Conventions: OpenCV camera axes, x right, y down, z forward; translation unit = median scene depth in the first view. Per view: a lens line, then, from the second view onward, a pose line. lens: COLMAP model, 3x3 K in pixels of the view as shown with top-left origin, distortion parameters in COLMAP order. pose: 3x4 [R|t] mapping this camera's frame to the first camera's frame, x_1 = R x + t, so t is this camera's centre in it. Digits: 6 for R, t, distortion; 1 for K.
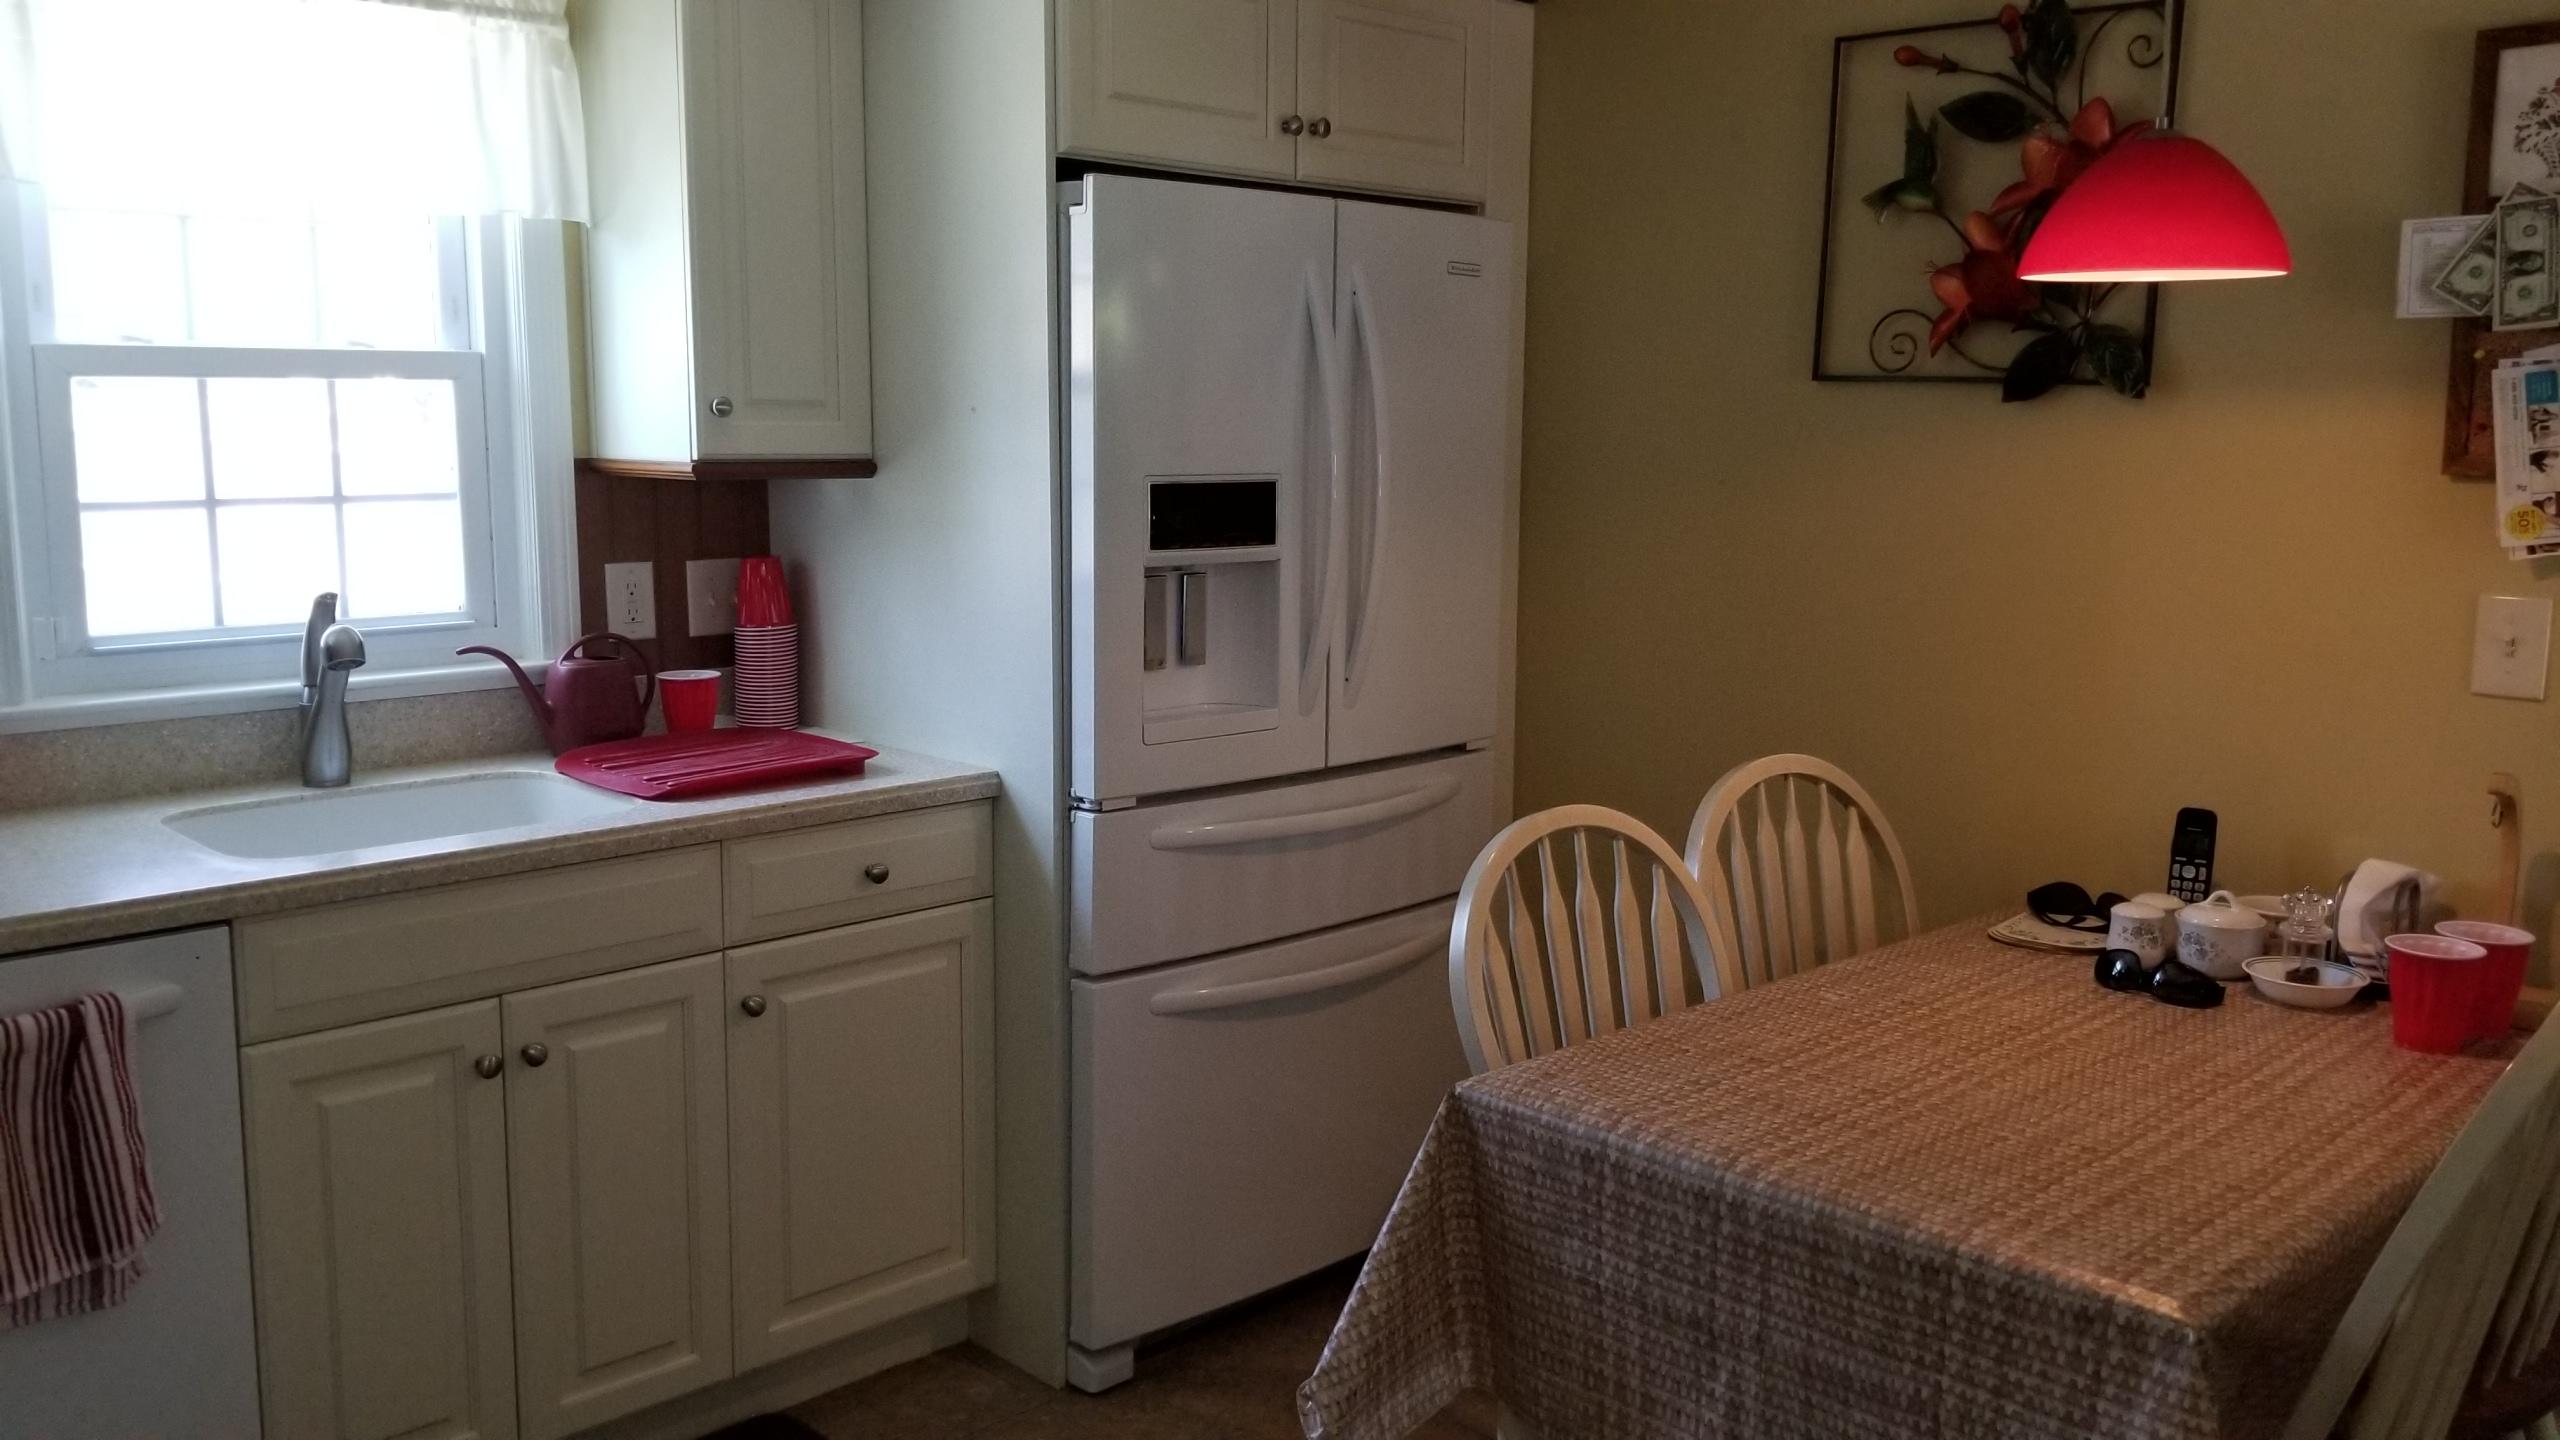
lens RADIAL K [[2065.0, 0, 1280.0], [0, 2065.0, 720.0], [0, 0, 1]] dist [0.116730, -0.263081]
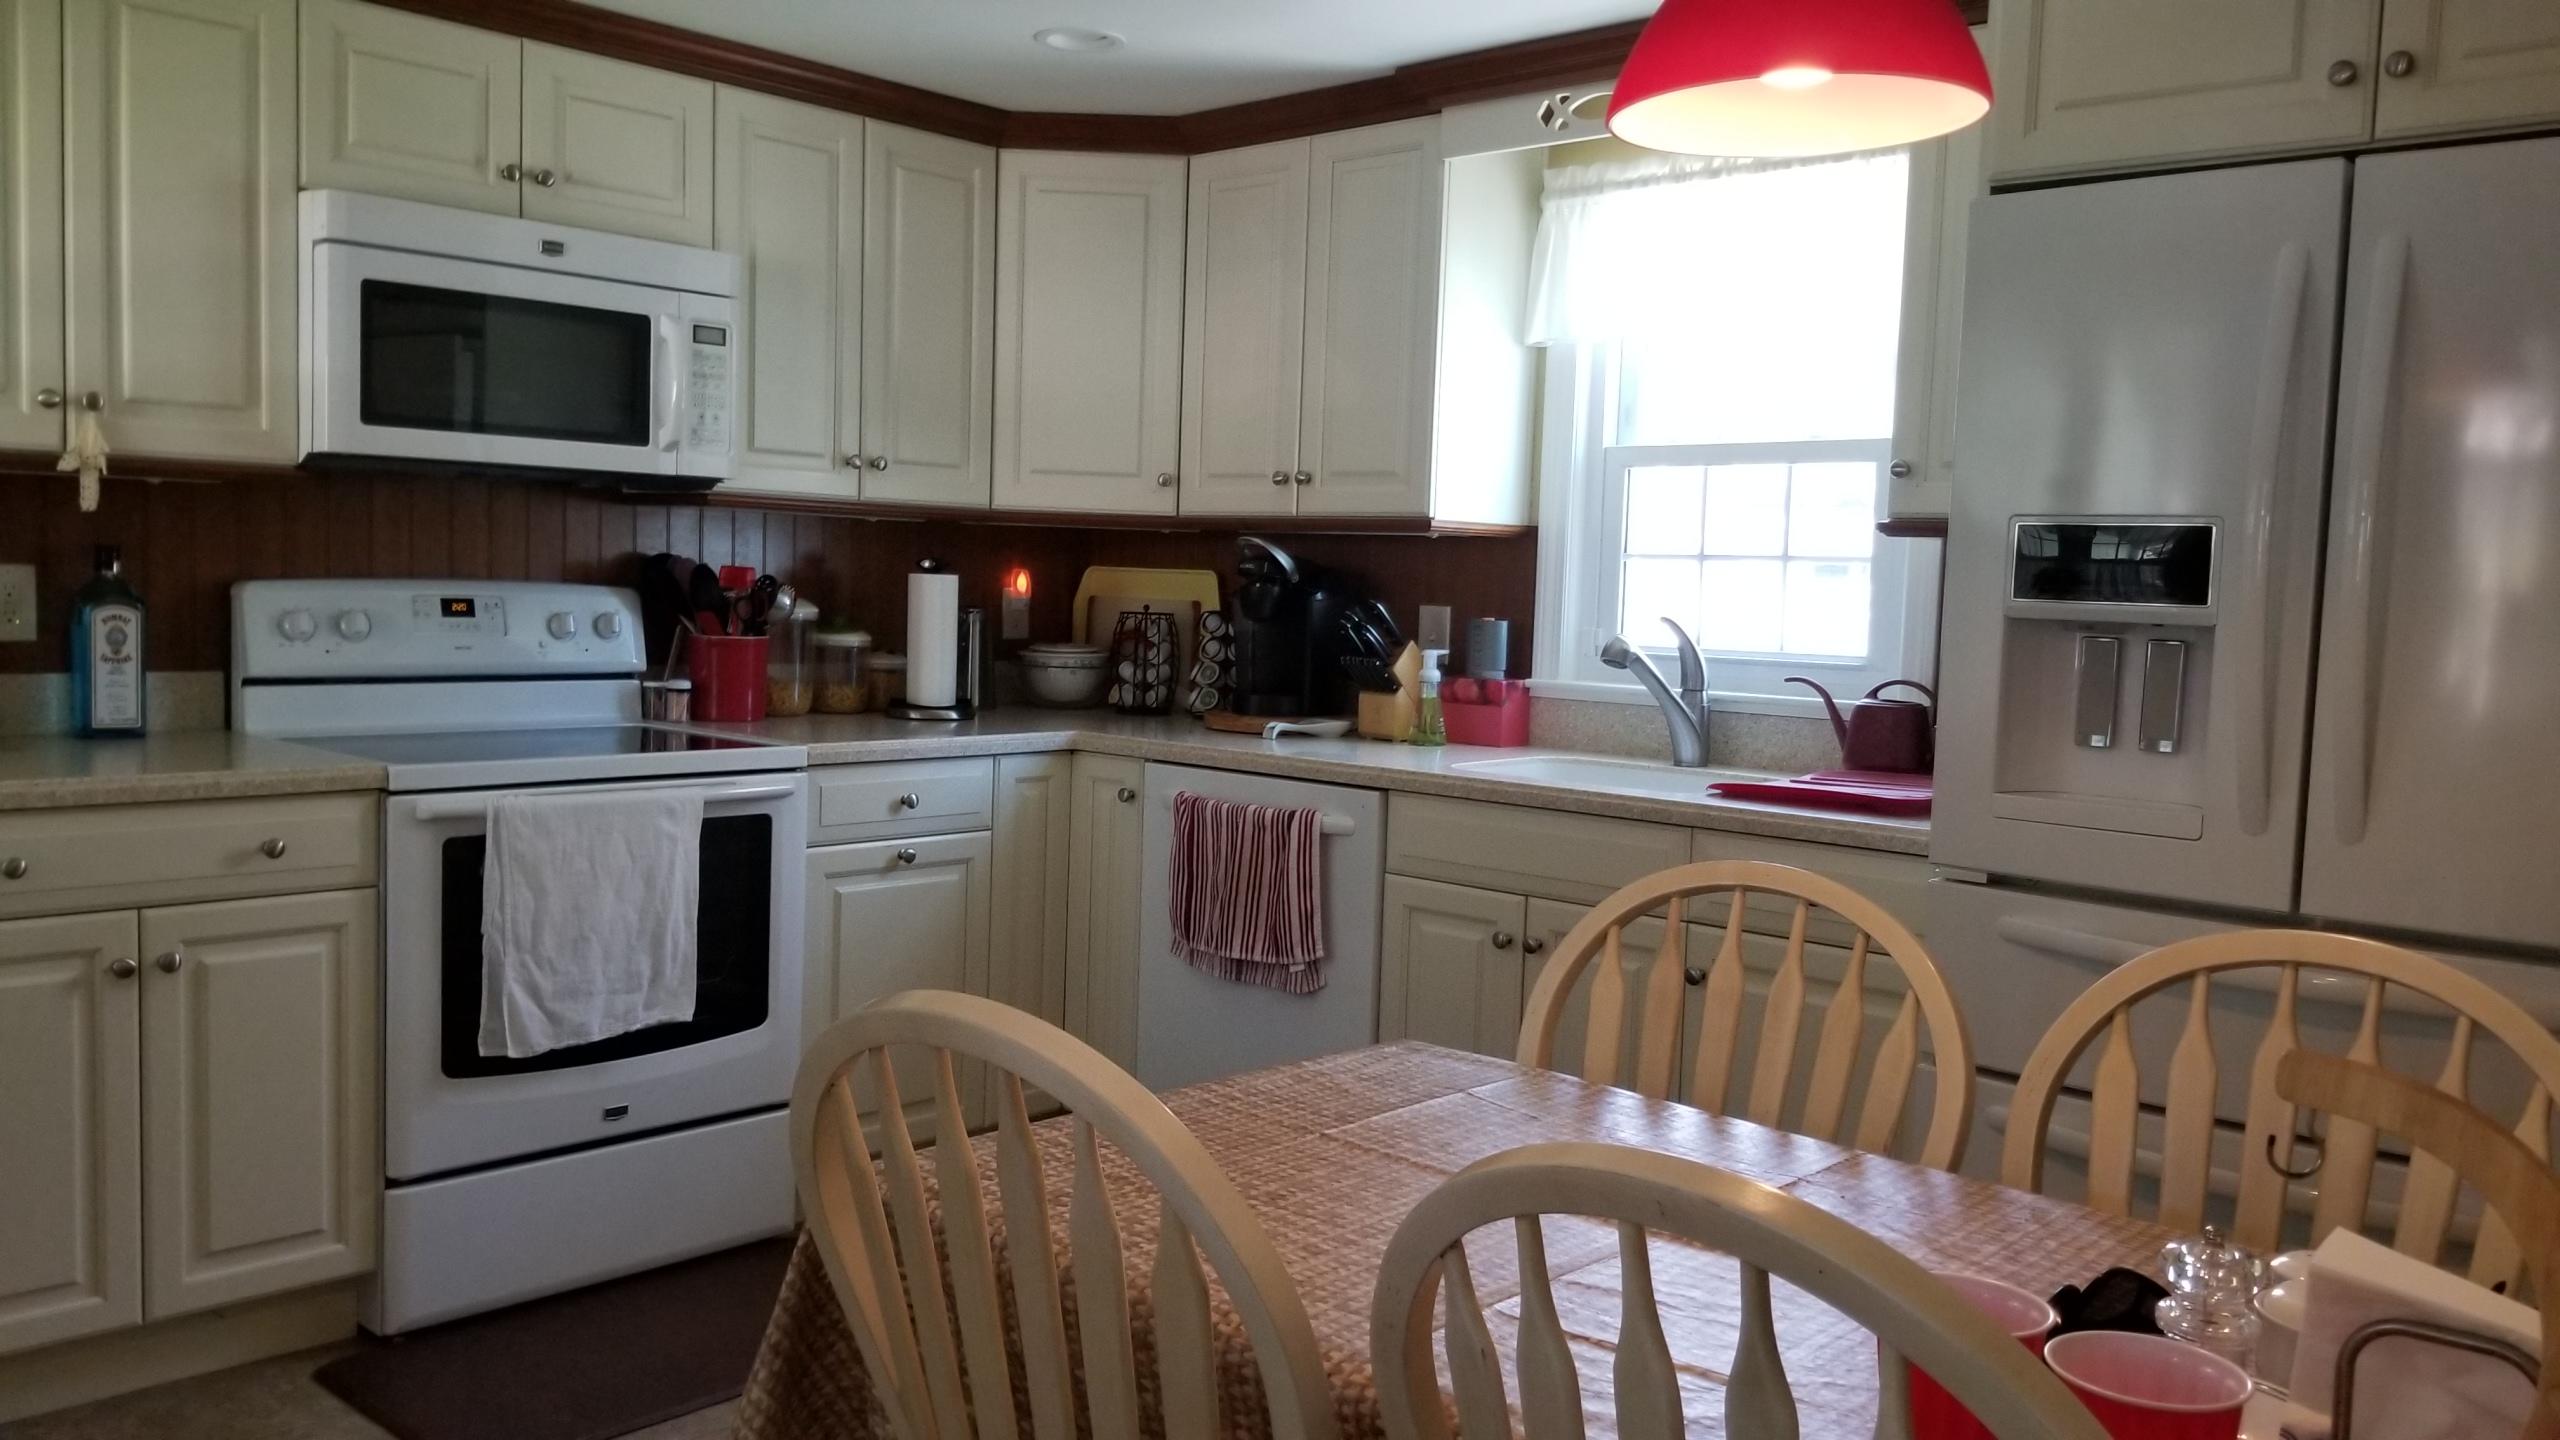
lens RADIAL K [[2065.0, 0, 1280.0], [0, 2065.0, 720.0], [0, 0, 1]] dist [0.116730, -0.263081]
pose [[0.045228, 0.067394, -0.996701, 0.805165], [-0.191713, 0.979762, 0.057549, -0.023232], [0.980408, 0.188478, 0.057233, 0.650897]]
